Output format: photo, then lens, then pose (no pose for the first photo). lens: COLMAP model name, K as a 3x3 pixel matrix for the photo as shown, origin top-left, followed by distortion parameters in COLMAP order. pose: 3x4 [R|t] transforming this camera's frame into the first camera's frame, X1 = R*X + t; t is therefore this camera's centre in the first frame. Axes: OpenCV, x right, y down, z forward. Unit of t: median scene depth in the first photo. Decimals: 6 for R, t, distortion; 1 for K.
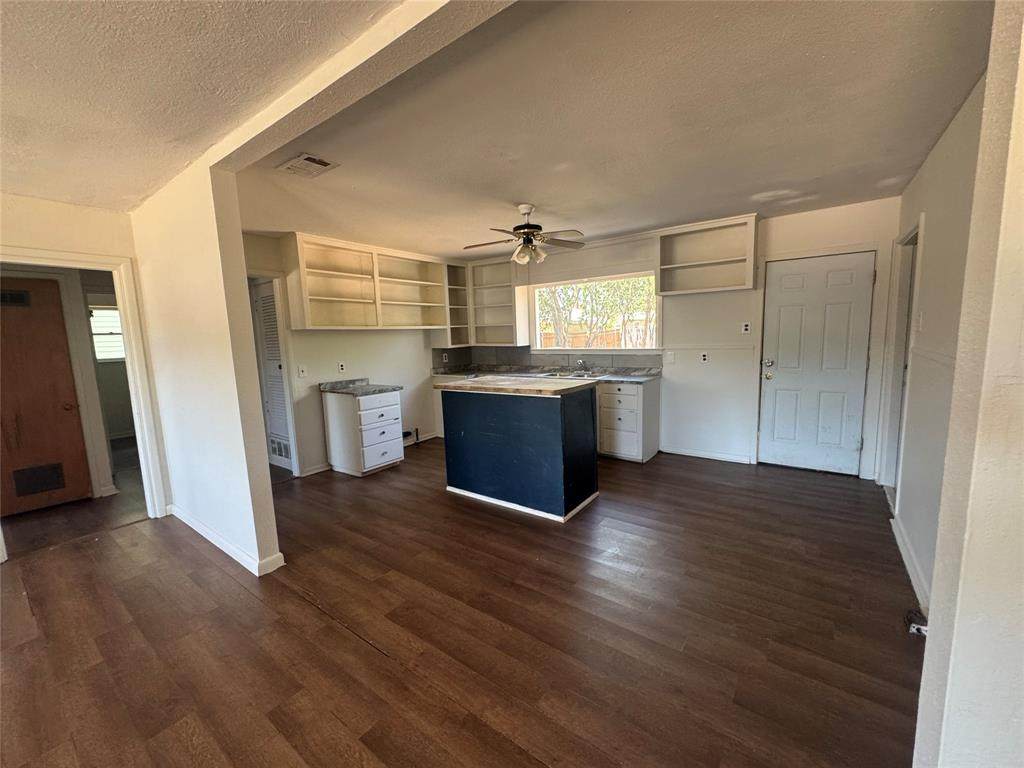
lens RADIAL K [[411.3, 0, 513.0], [0, 411.3, 385.1], [0, 0, 1]] dist [-0.001340, 0.000103]
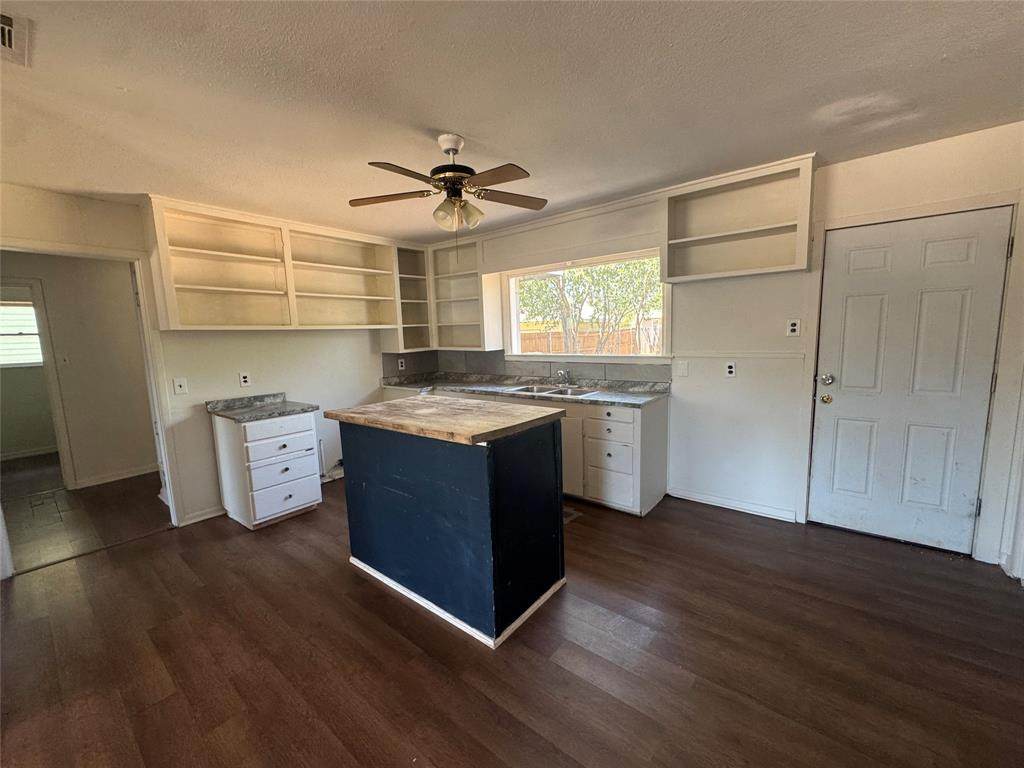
lens RADIAL K [[411.3, 0, 511.7], [0, 411.3, 386.7], [0, 0, 1]] dist [-0.001340, 0.000103]
pose [[0.998939, 0.006787, -0.045550, 0.121557], [-0.006485, 0.999956, 0.006771, -0.040437], [0.045594, -0.006469, 0.998939, 0.275505]]
